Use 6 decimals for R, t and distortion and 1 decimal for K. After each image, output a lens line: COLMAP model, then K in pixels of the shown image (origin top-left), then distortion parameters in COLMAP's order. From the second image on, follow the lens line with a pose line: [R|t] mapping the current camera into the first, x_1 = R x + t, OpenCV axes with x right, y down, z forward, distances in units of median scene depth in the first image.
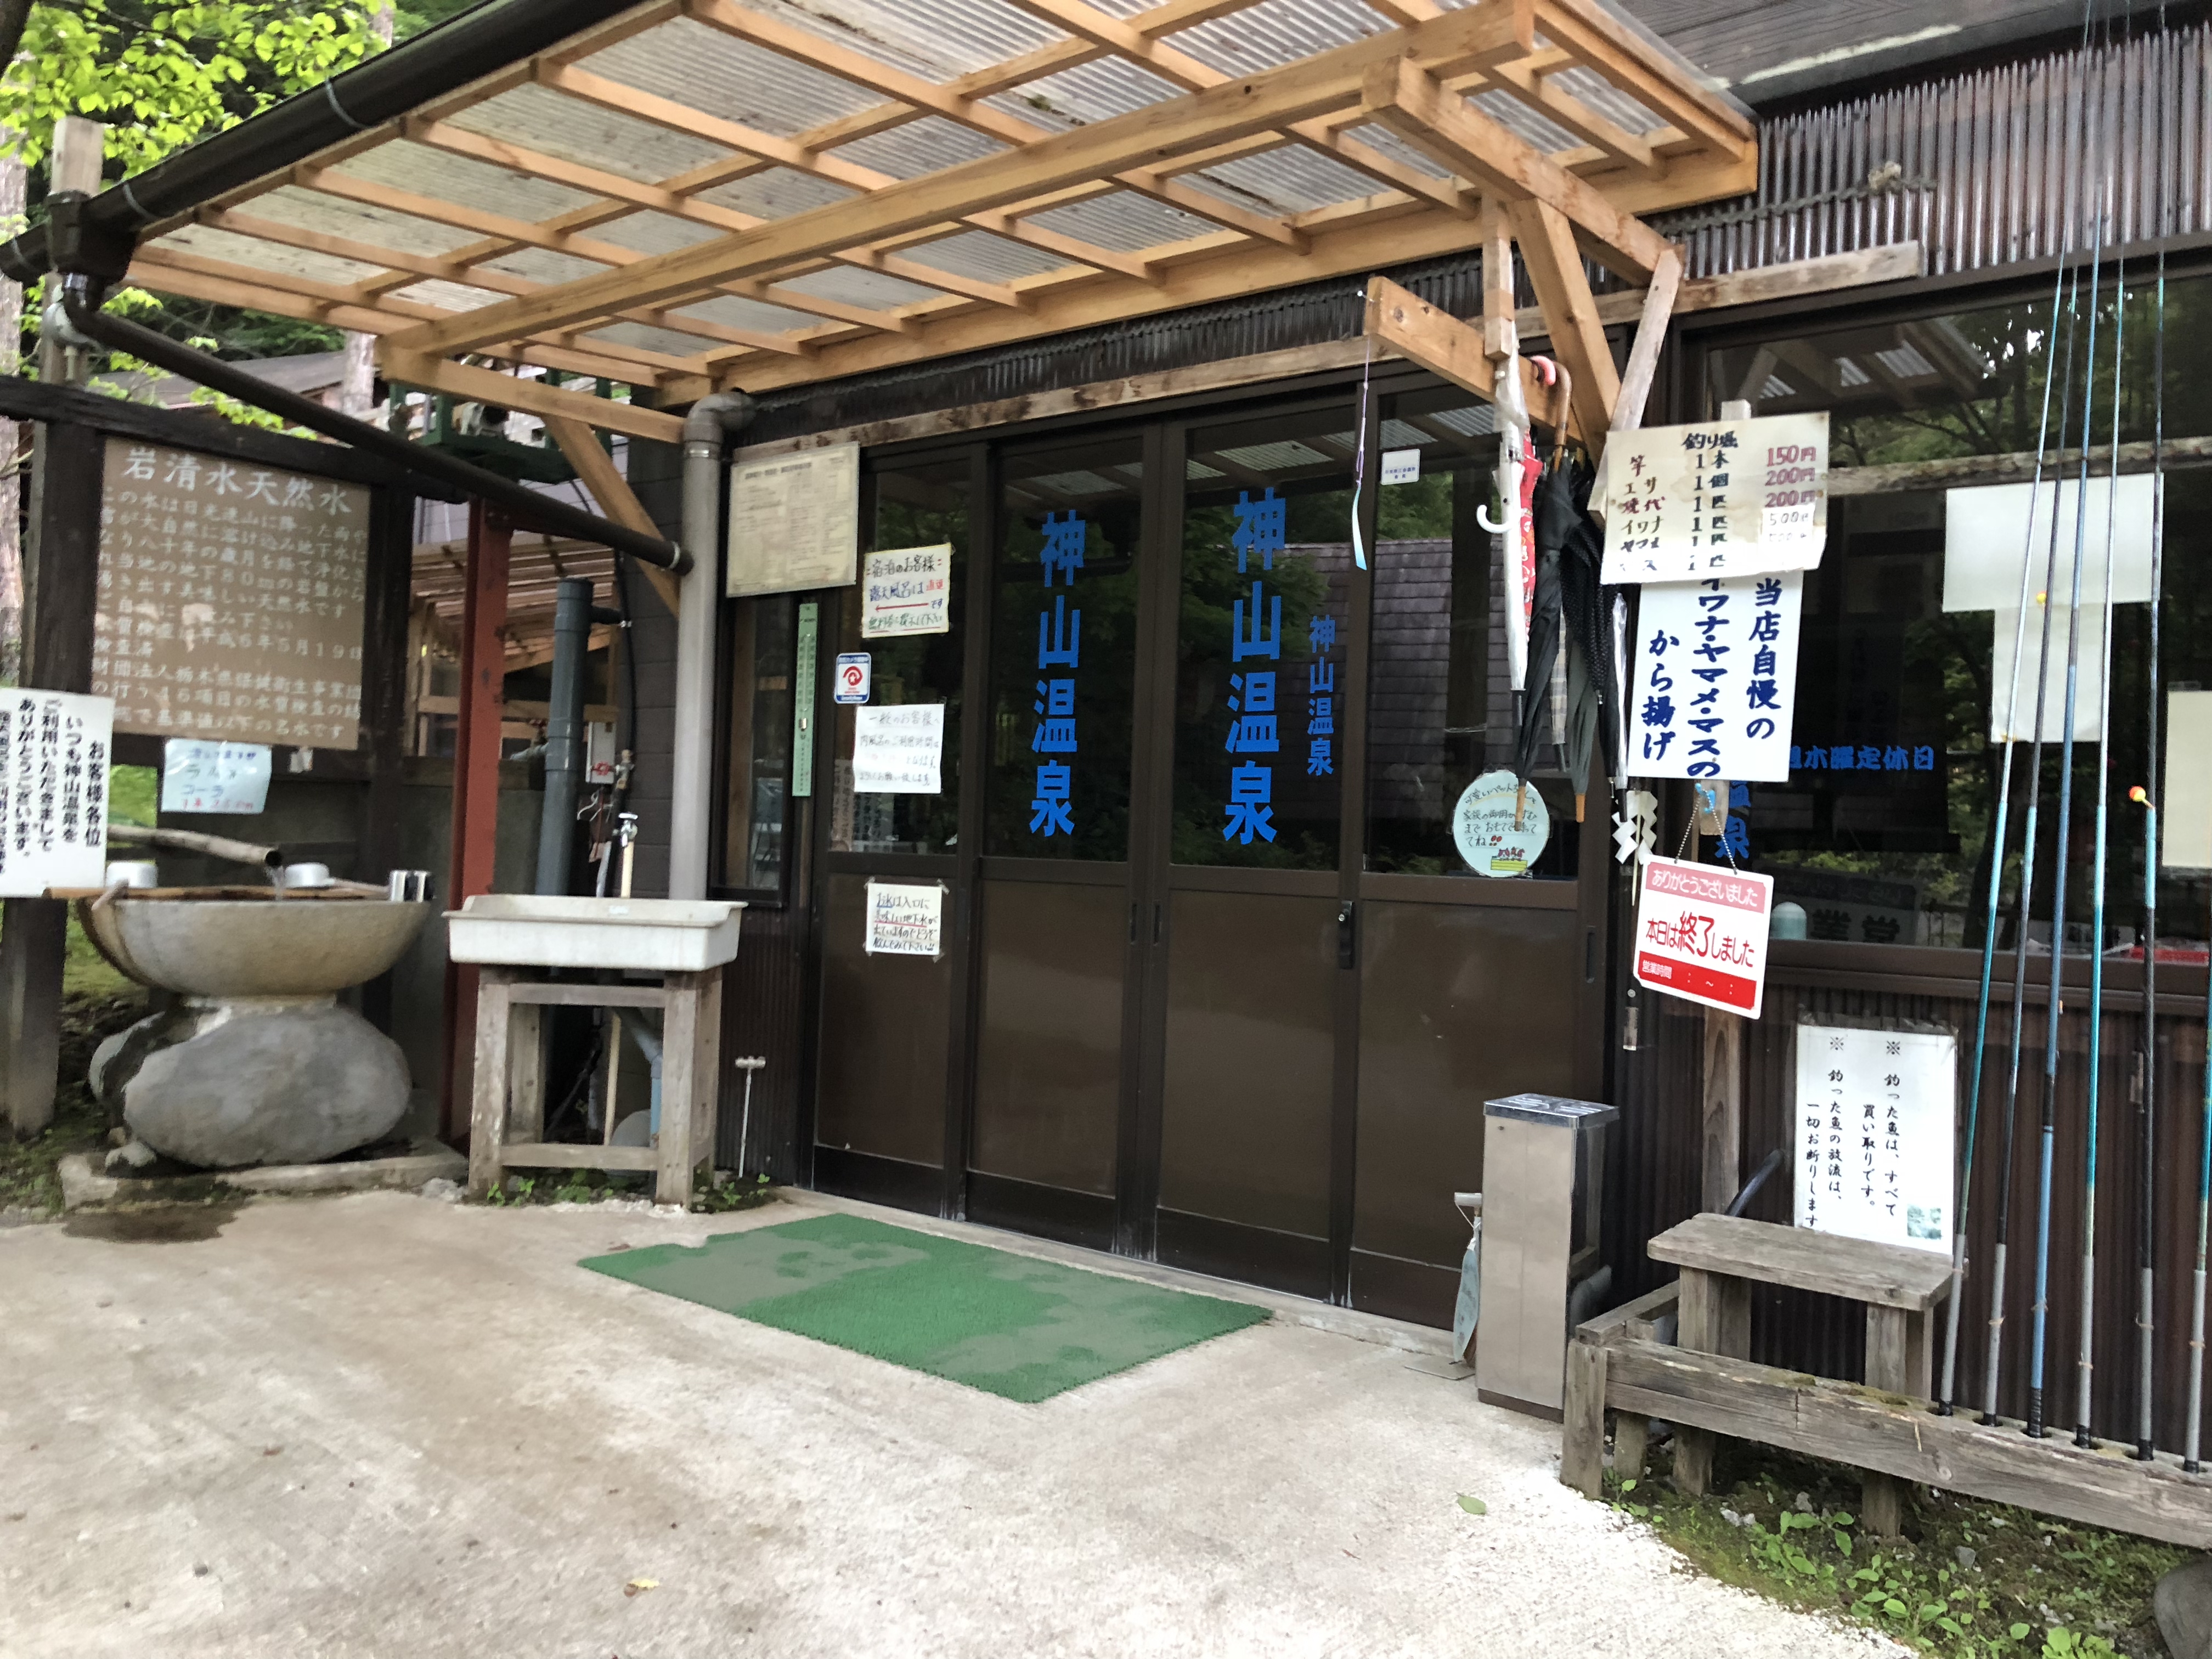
lens RADIAL K [[1781.1, 0, 1111.1], [0, 1781.1, 827.4], [0, 0, 1]] dist [0.029653, -0.003308]
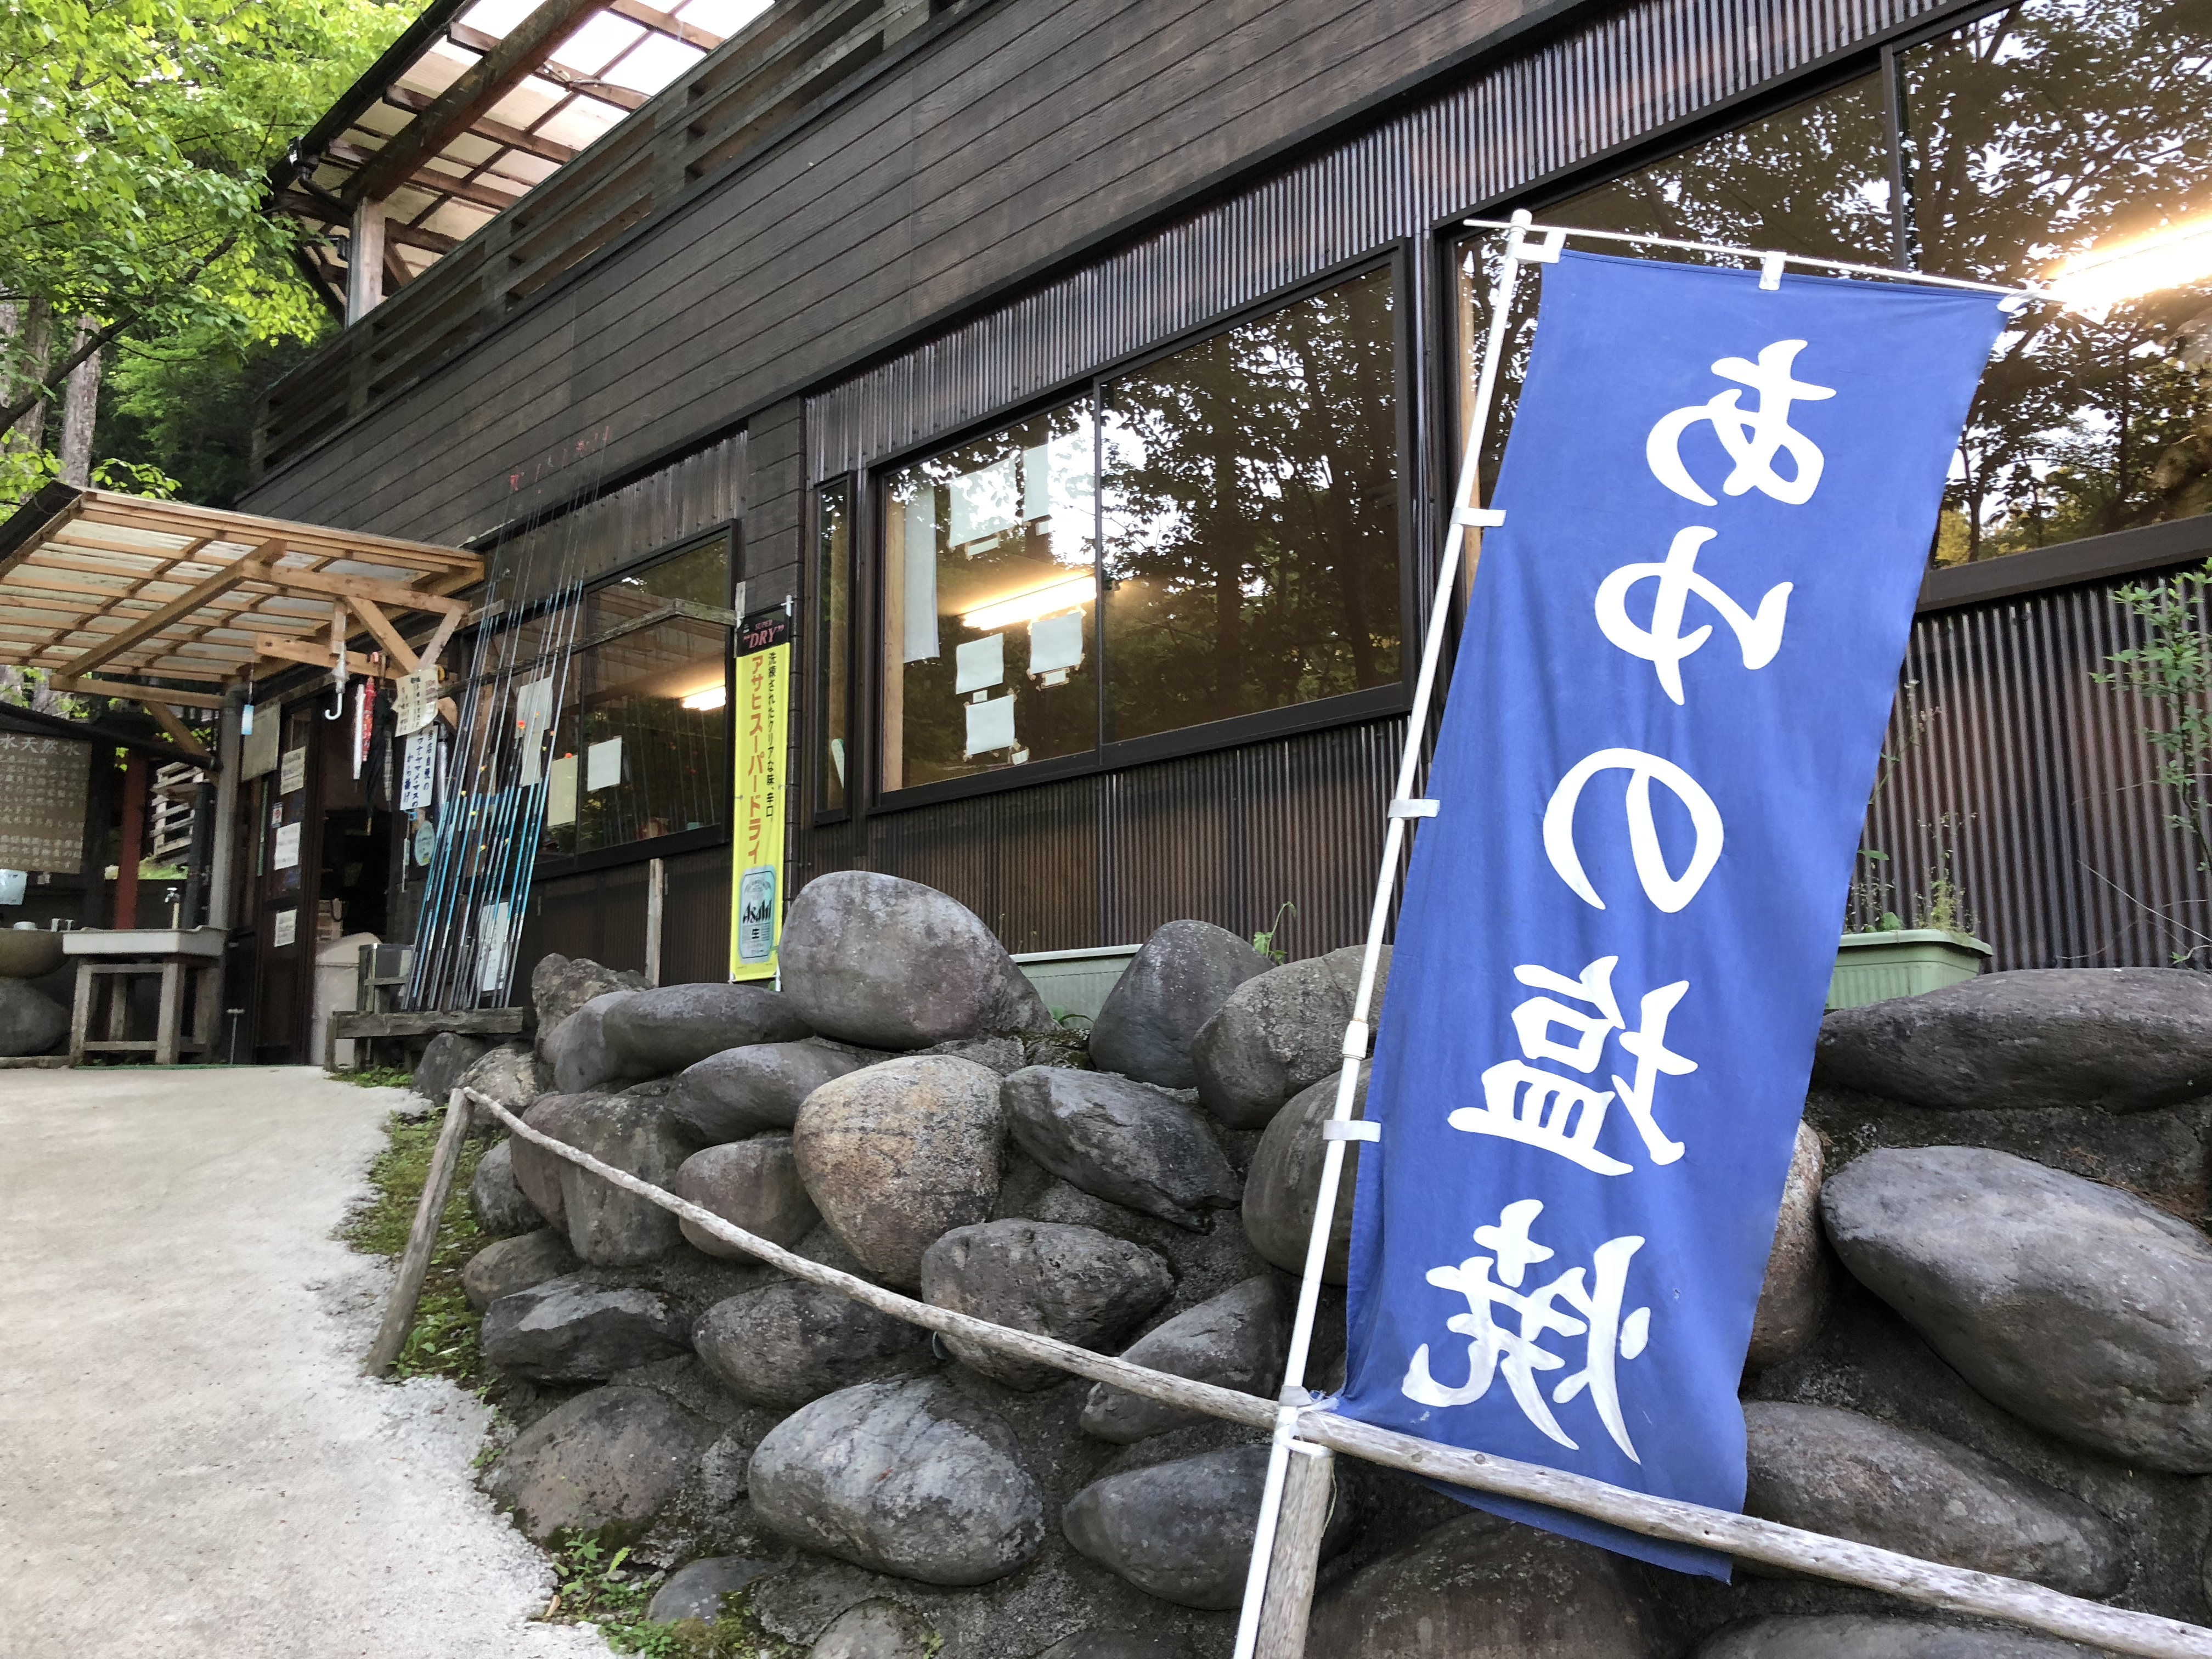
lens RADIAL K [[1781.1, 0, 1102.8], [0, 1781.1, 817.6], [0, 0, 1]] dist [0.029653, -0.003308]
pose [[0.991930, -0.064431, -0.109197, 0.993070], [0.048846, 0.988971, -0.139823, 0.246623], [0.117002, 0.133360, 0.984137, -0.885473]]
